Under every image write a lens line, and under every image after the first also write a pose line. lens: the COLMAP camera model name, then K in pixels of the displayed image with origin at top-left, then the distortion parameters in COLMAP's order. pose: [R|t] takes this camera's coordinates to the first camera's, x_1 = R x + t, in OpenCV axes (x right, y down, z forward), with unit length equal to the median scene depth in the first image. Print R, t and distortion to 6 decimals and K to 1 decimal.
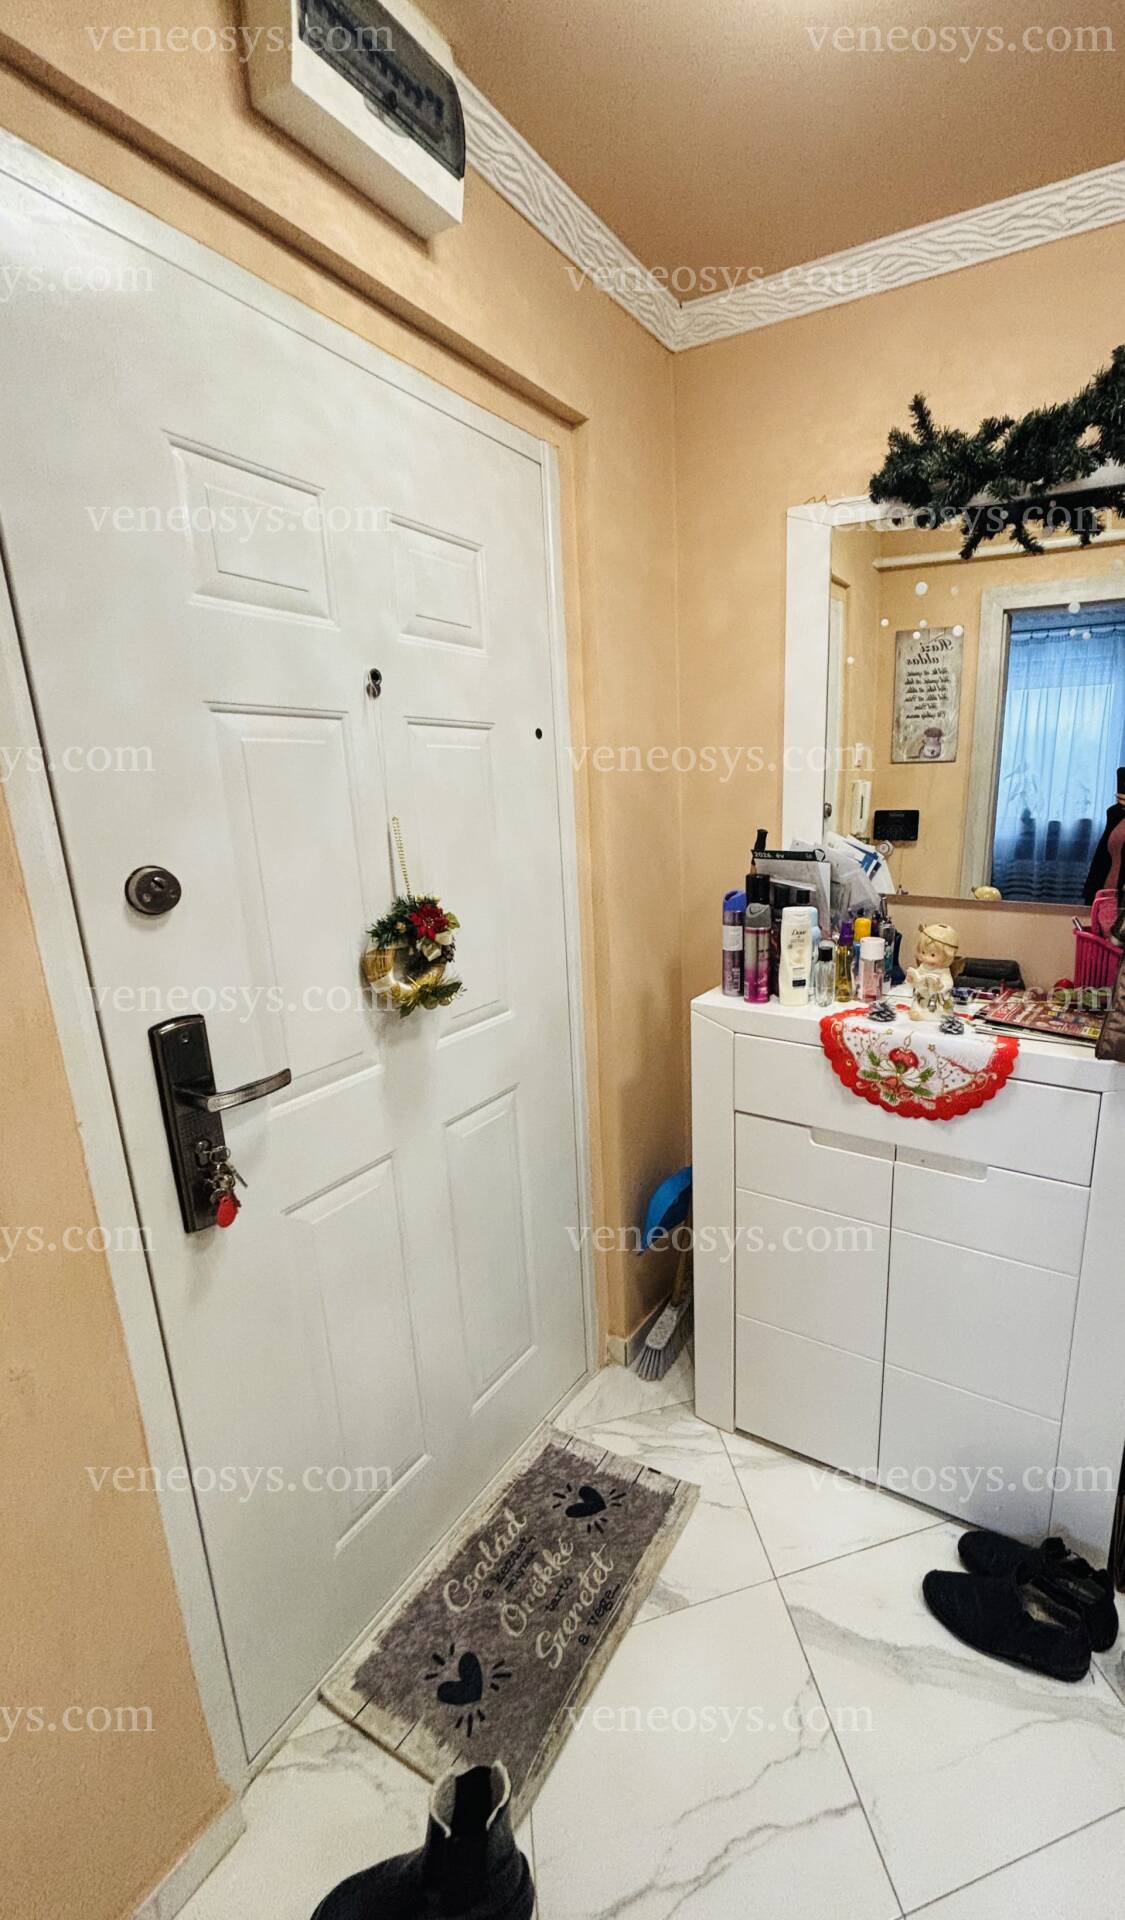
lens RADIAL K [[763.7, 0, 711.9], [0, 763.7, 953.0], [0, 0, 1]] dist [-0.004668, -0.000882]
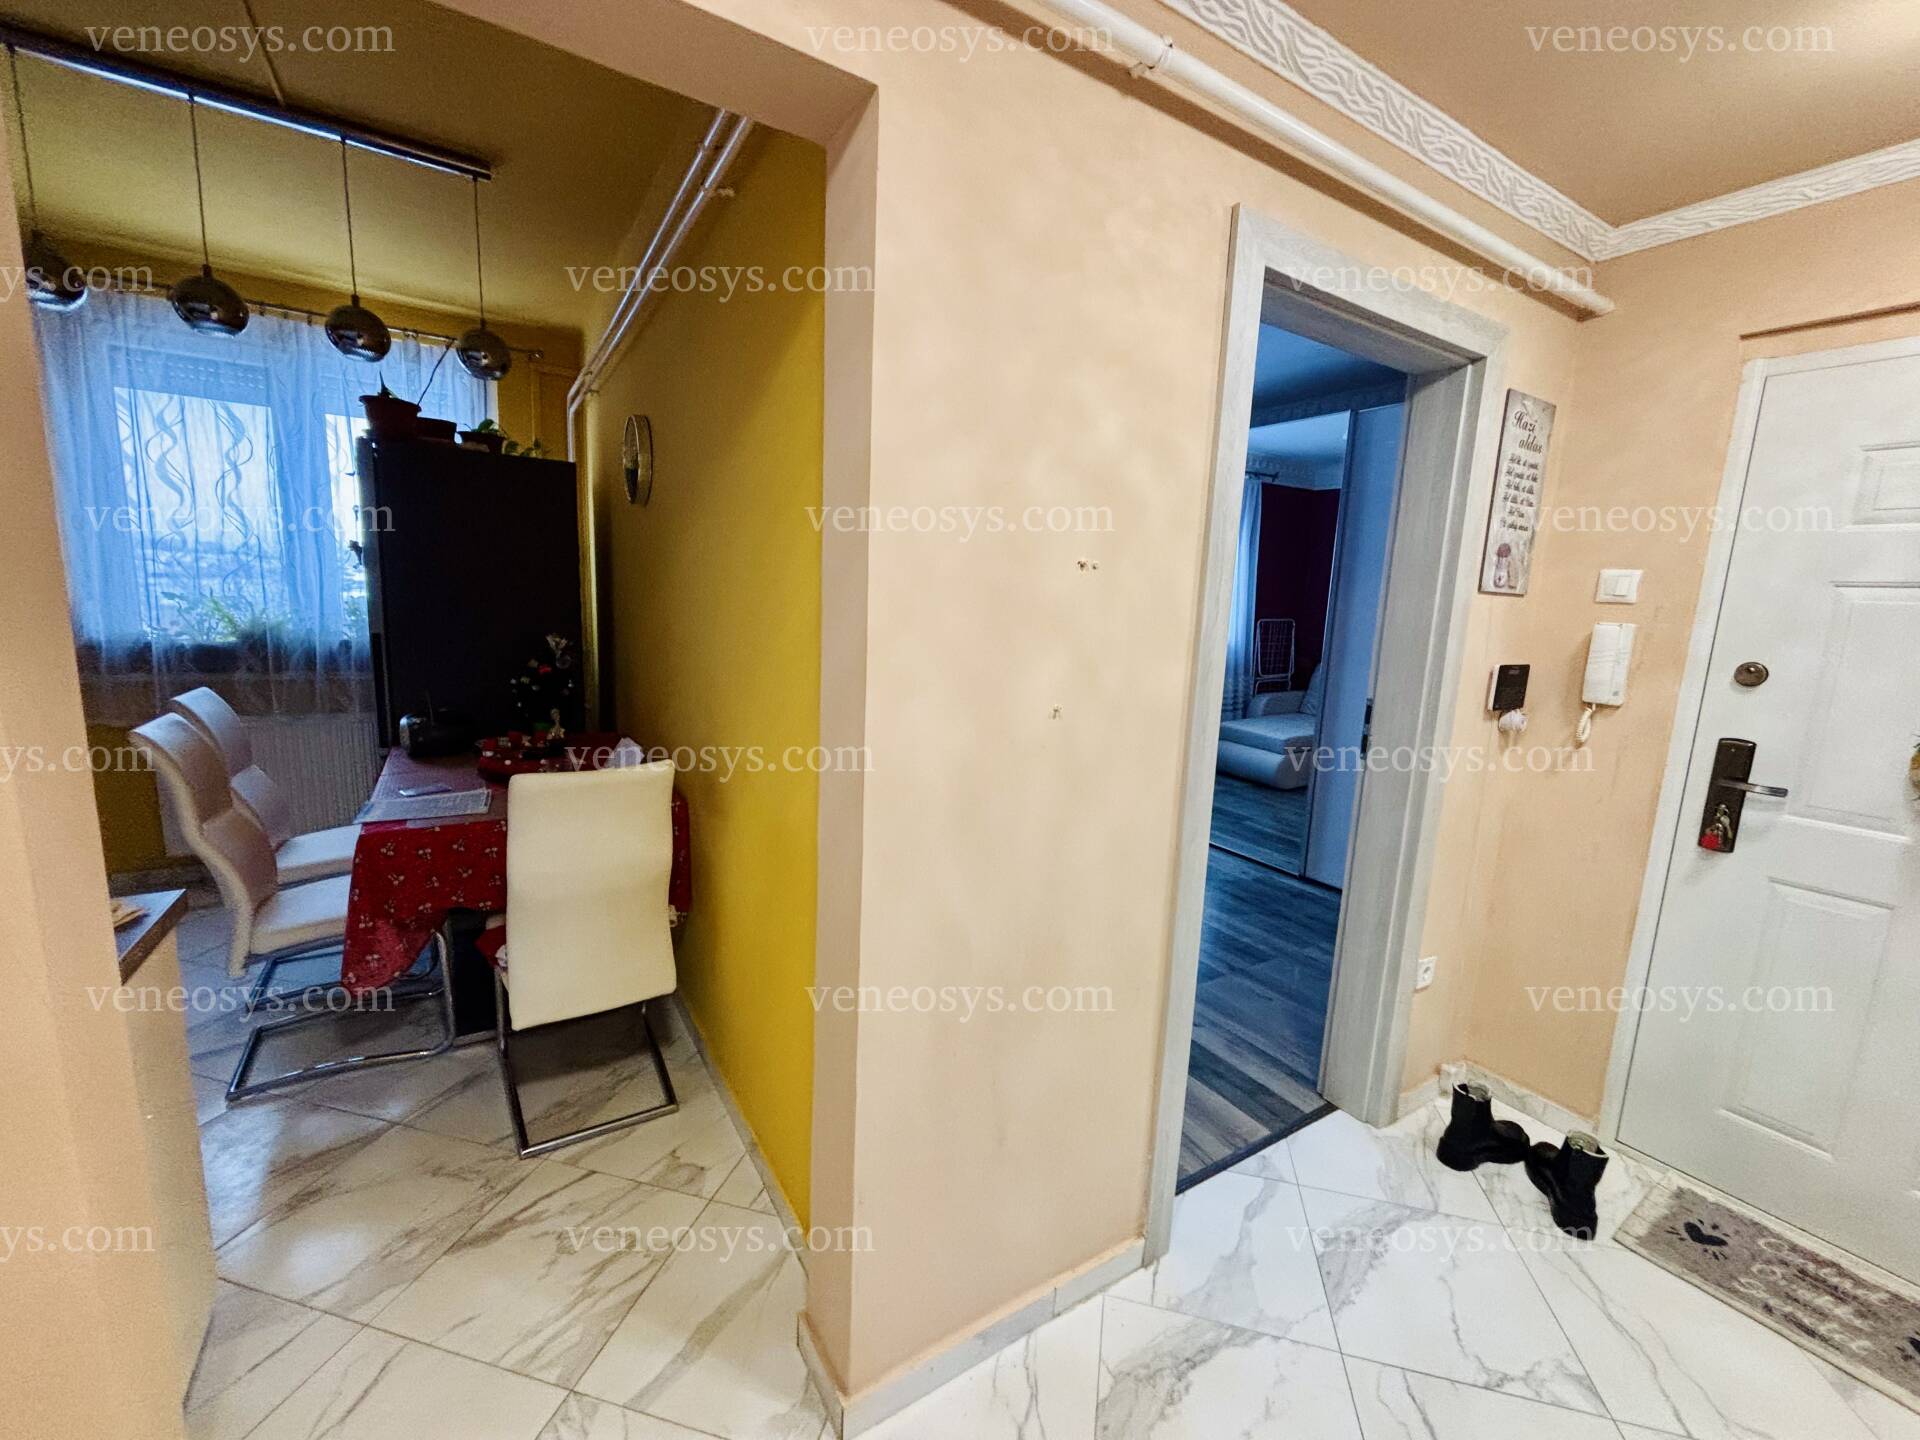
lens RADIAL K [[777.1, 0, 961.8], [0, 777.1, 728.7], [0, 0, 1]] dist [0.003001, 0.000515]
pose [[-0.518919, 0.133447, -0.844343, 1.773318], [-0.227720, 0.930467, 0.287011, -0.052353], [0.823934, 0.341209, -0.452448, 0.207109]]
